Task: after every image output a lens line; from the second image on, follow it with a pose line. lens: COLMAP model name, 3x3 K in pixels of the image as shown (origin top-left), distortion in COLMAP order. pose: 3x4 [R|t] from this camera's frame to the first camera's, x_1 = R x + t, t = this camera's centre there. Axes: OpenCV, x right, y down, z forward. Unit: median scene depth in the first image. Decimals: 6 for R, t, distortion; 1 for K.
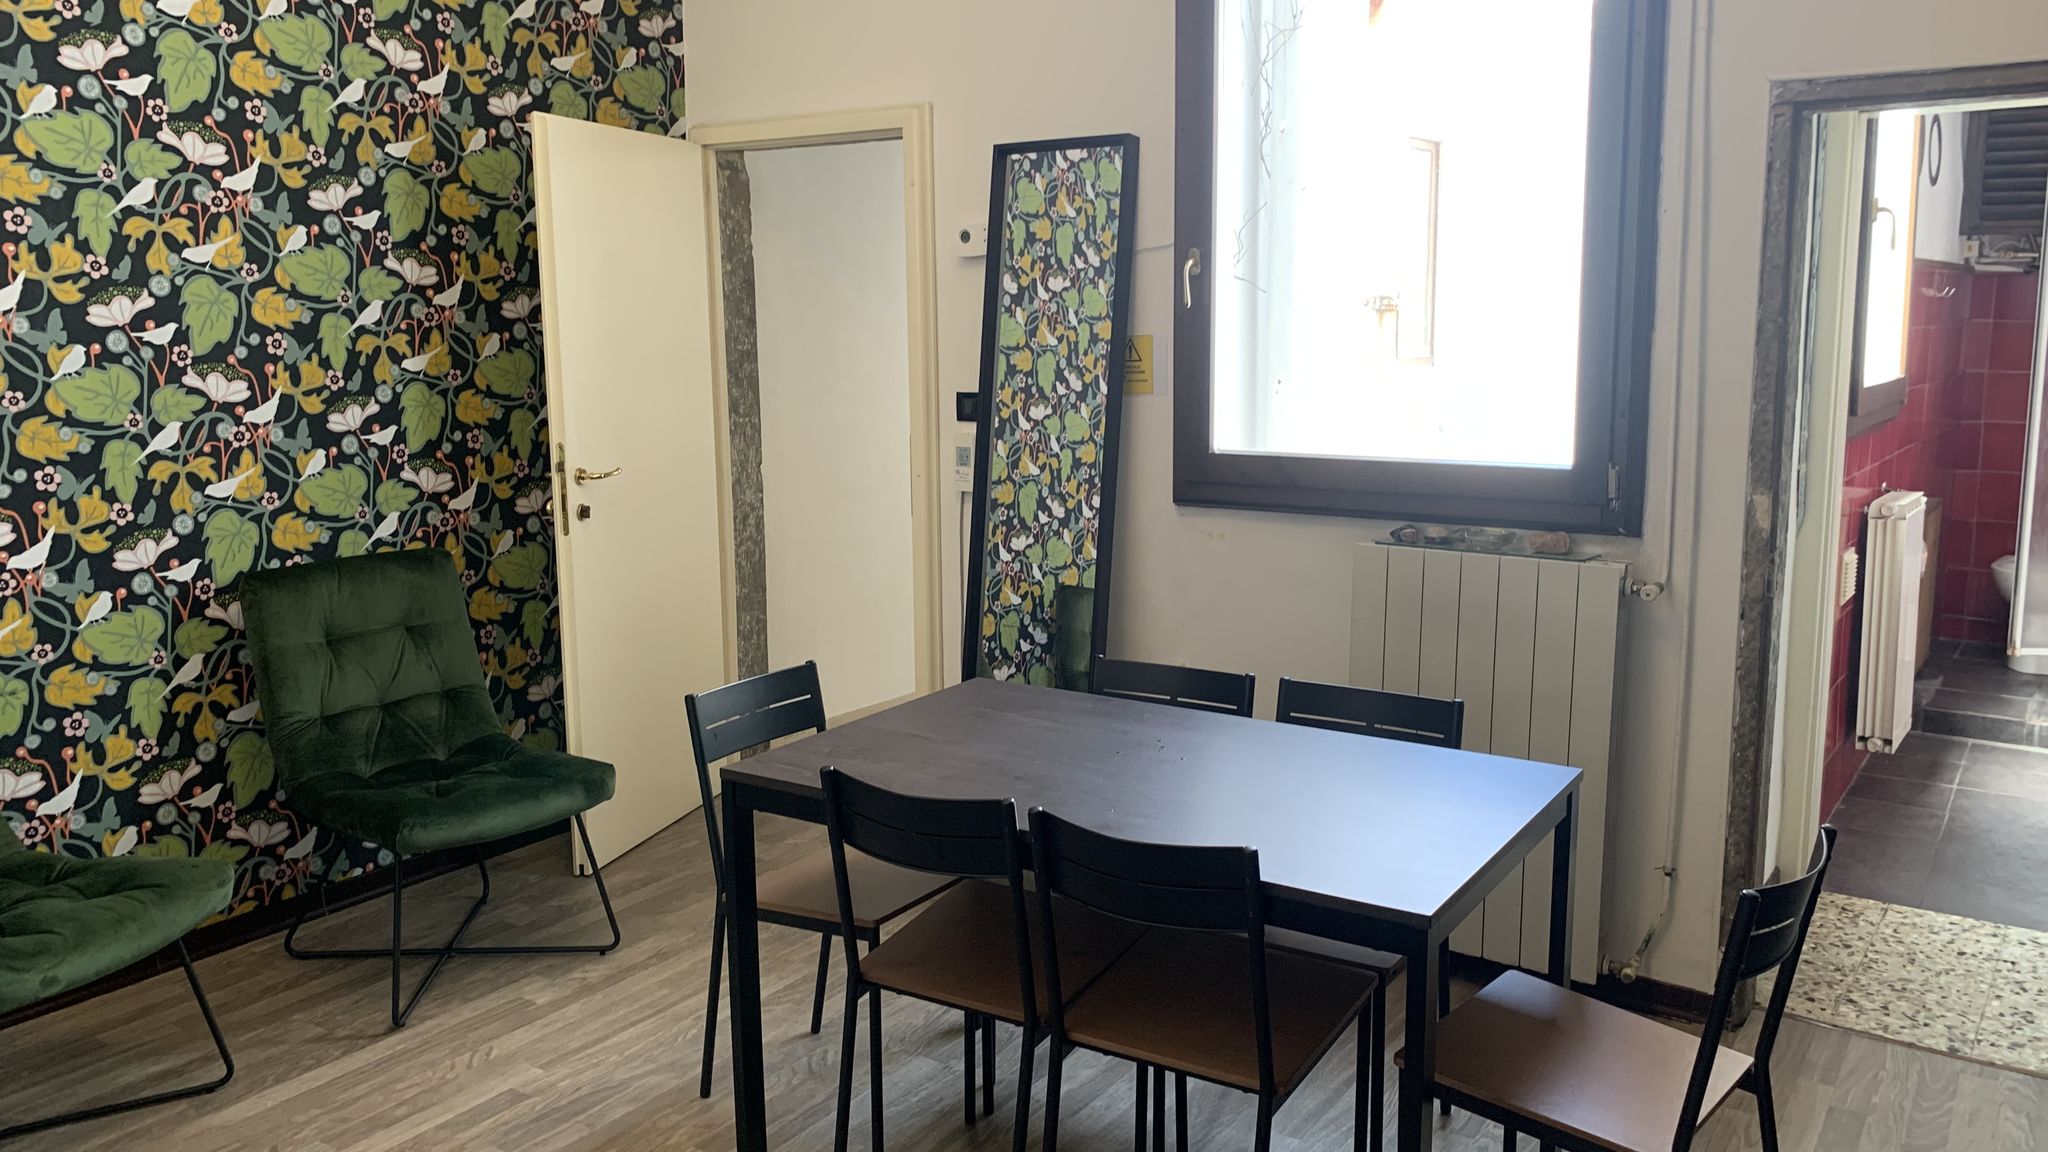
lens RADIAL K [[1564.4, 0, 1021.5], [0, 1564.4, 561.0], [0, 0, 1]] dist [0.055661, -0.083165]
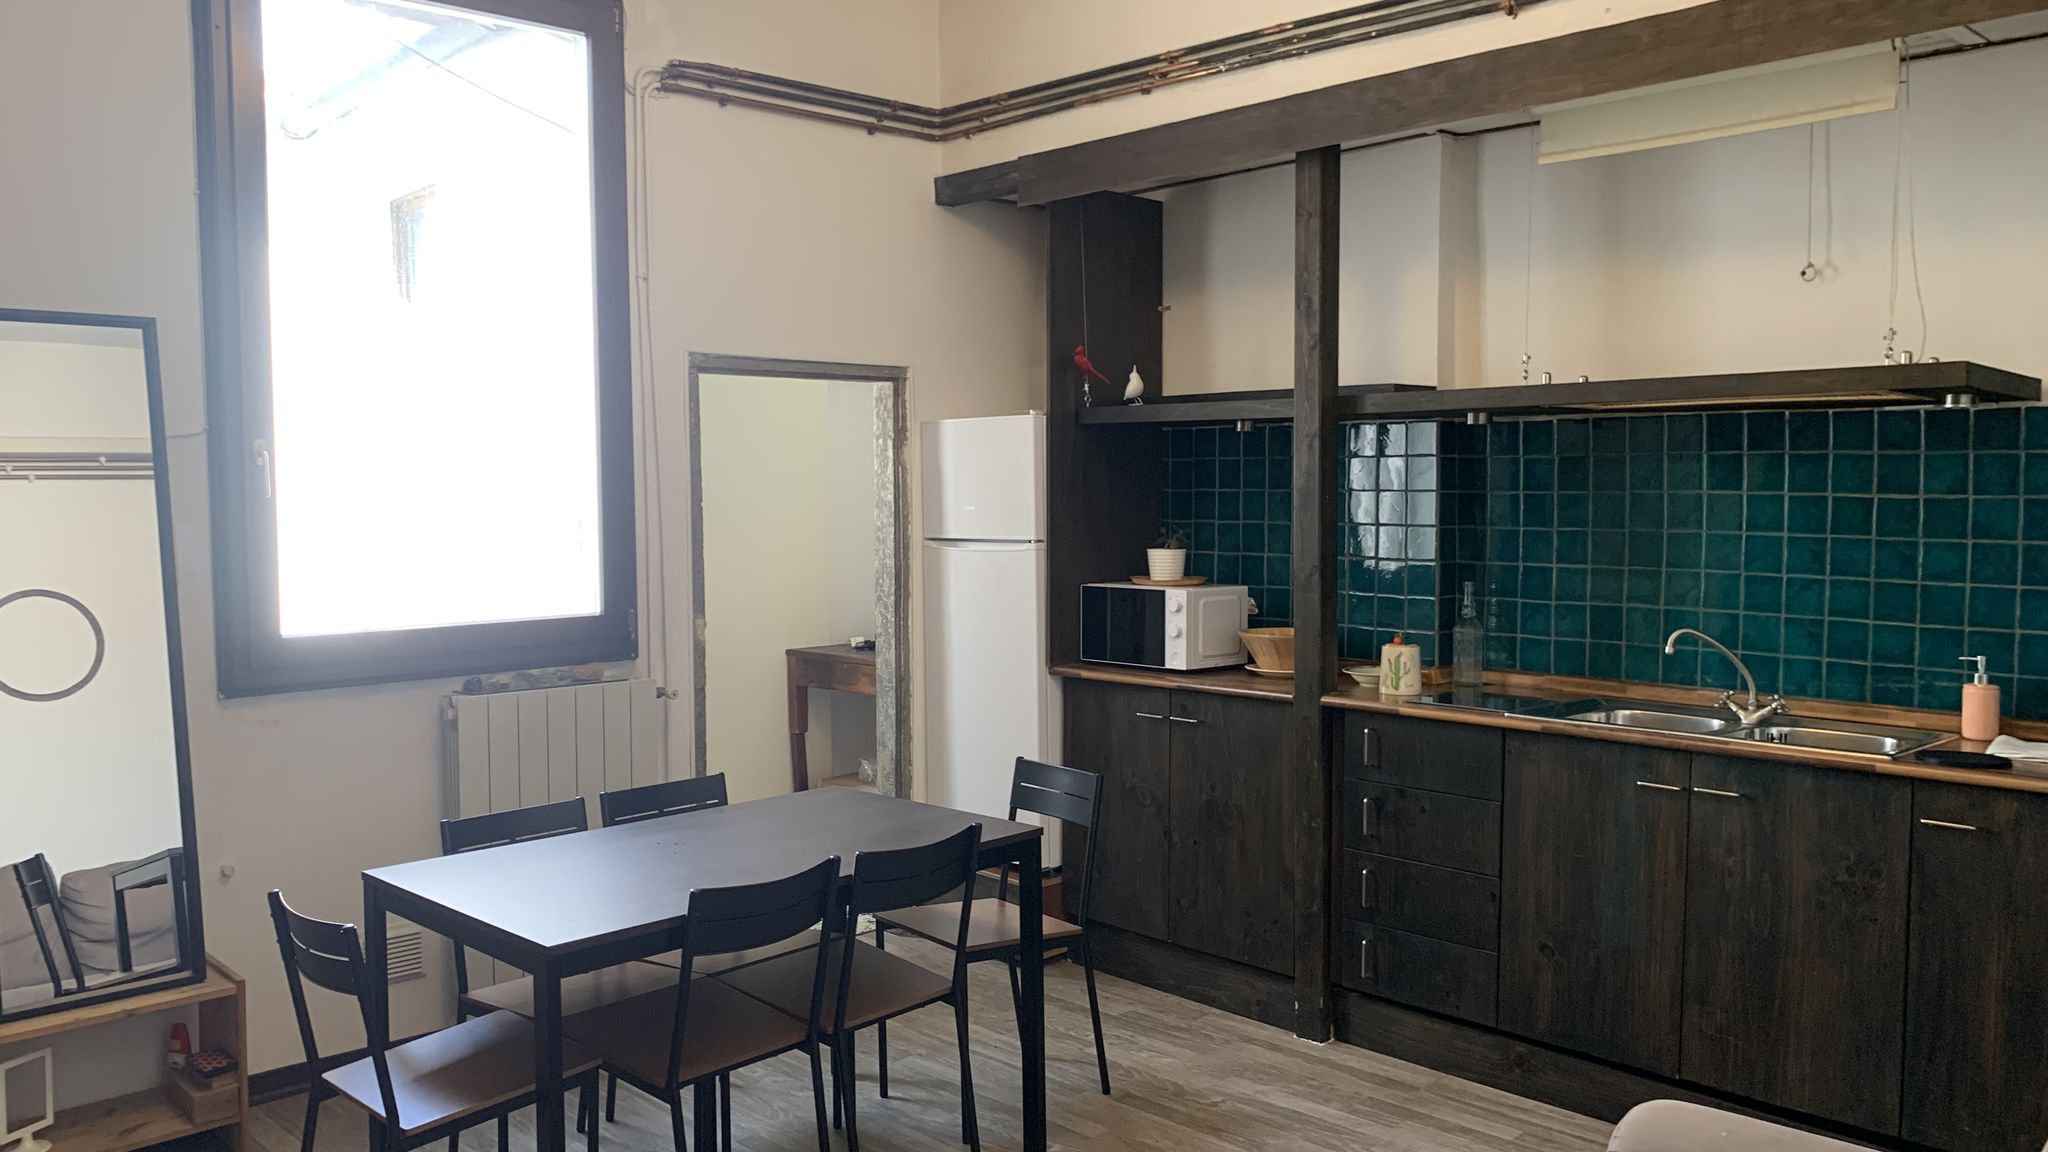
lens RADIAL K [[1564.4, 0, 1032.1], [0, 1564.4, 559.1], [0, 0, 1]] dist [0.055661, -0.083165]
pose [[0.184206, -0.040649, 0.982047, -0.752347], [0.162226, 0.986699, 0.010412, -0.049428], [-0.969407, 0.157396, 0.188351, 0.320231]]
